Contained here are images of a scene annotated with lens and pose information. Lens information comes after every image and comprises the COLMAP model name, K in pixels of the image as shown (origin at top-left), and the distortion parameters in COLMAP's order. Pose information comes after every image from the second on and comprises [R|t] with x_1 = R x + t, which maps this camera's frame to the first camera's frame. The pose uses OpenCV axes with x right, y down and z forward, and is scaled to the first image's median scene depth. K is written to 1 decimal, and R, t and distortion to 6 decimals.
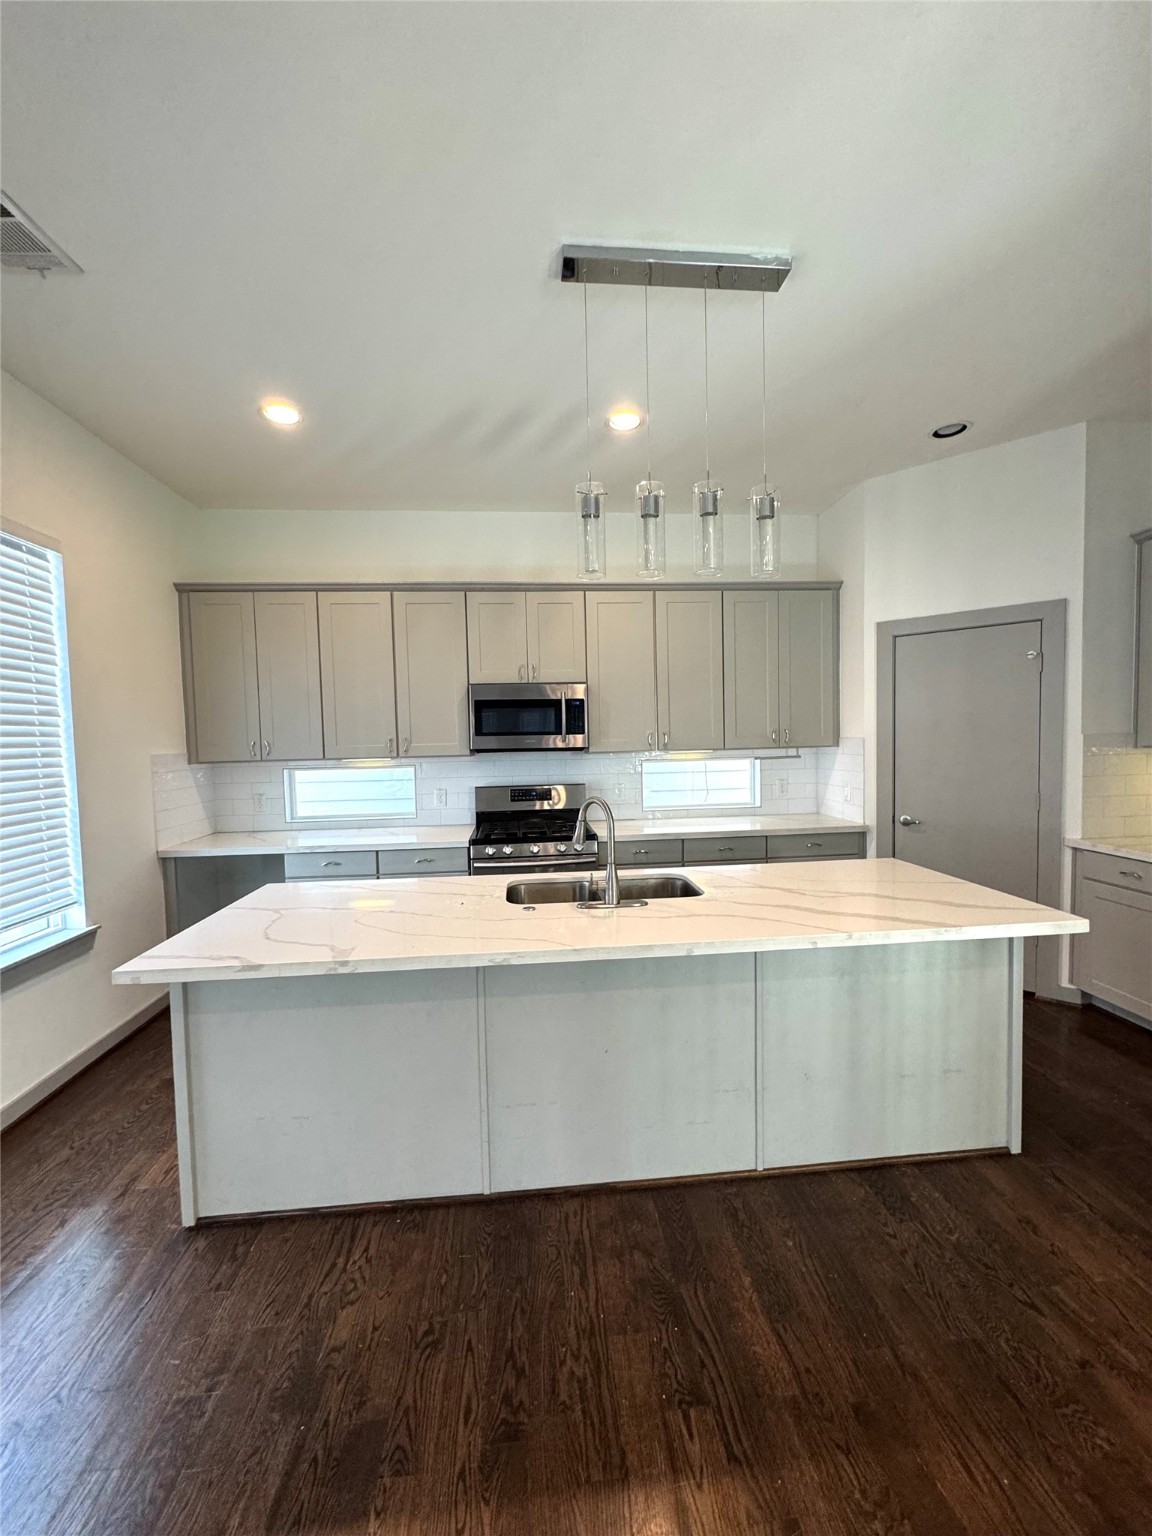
lens RADIAL K [[609.7, 0, 571.8], [0, 609.7, 764.4], [0, 0, 1]] dist [-0.003542, -0.000278]
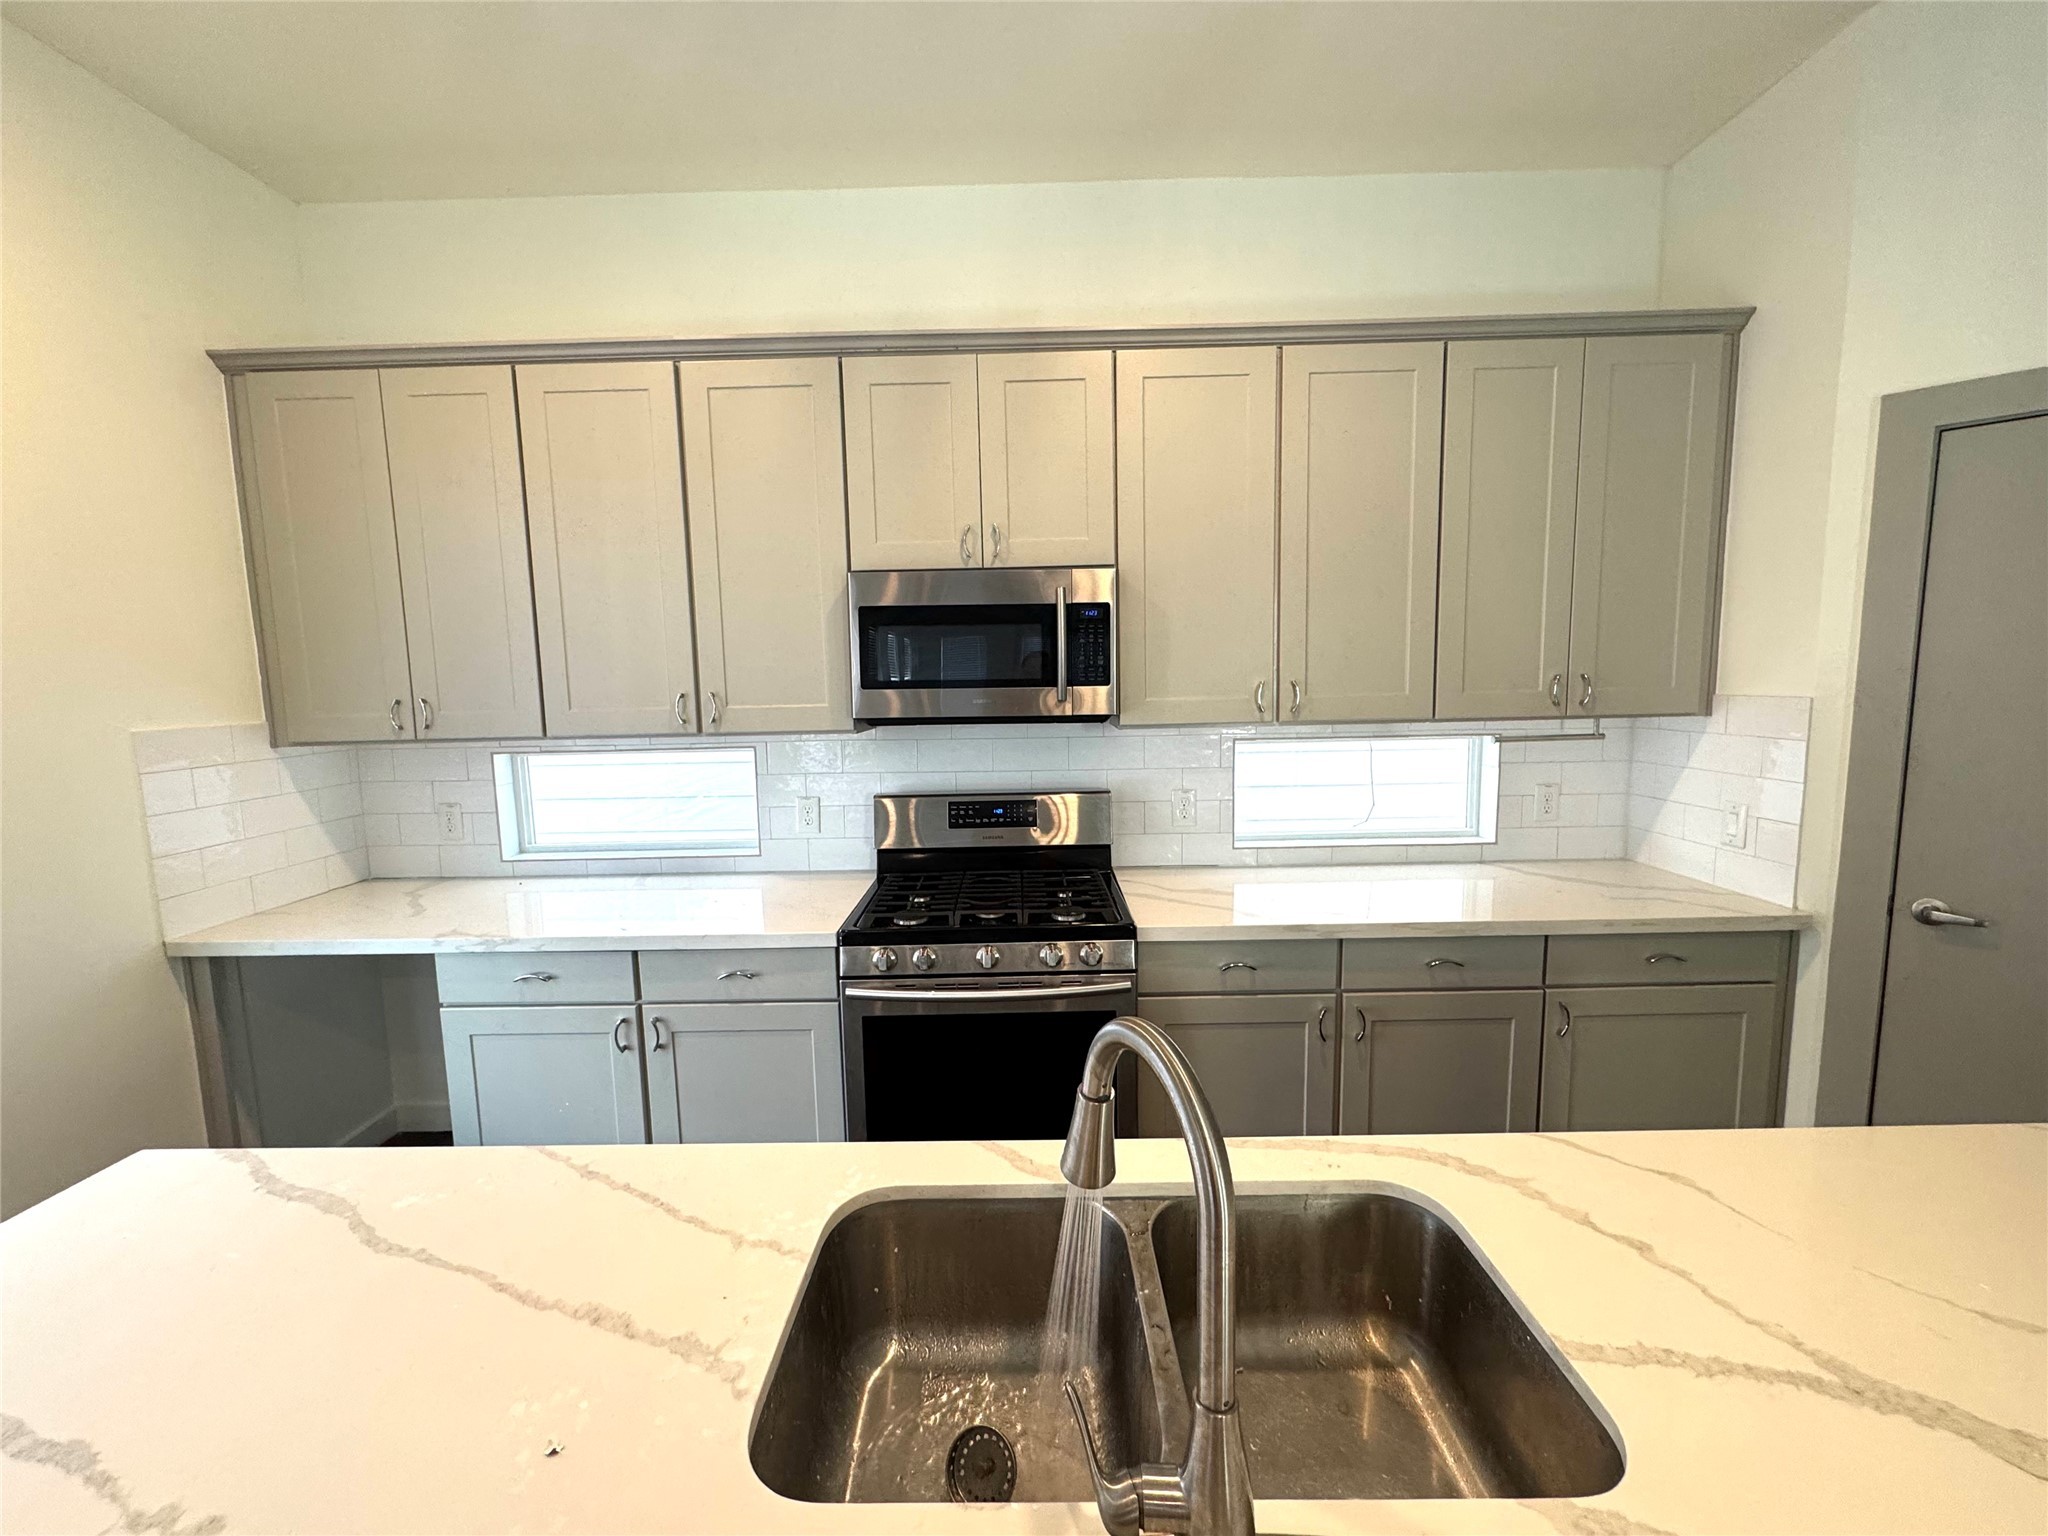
lens RADIAL K [[813.0, 0, 1042.1], [0, 813.0, 768.9], [0, 0, 1]] dist [-0.003542, -0.000278]
pose [[0.996871, 0.010785, -0.078301, 0.018343], [-0.005298, 0.997537, 0.069944, -0.030225], [0.078862, -0.069310, 0.994473, 0.411202]]
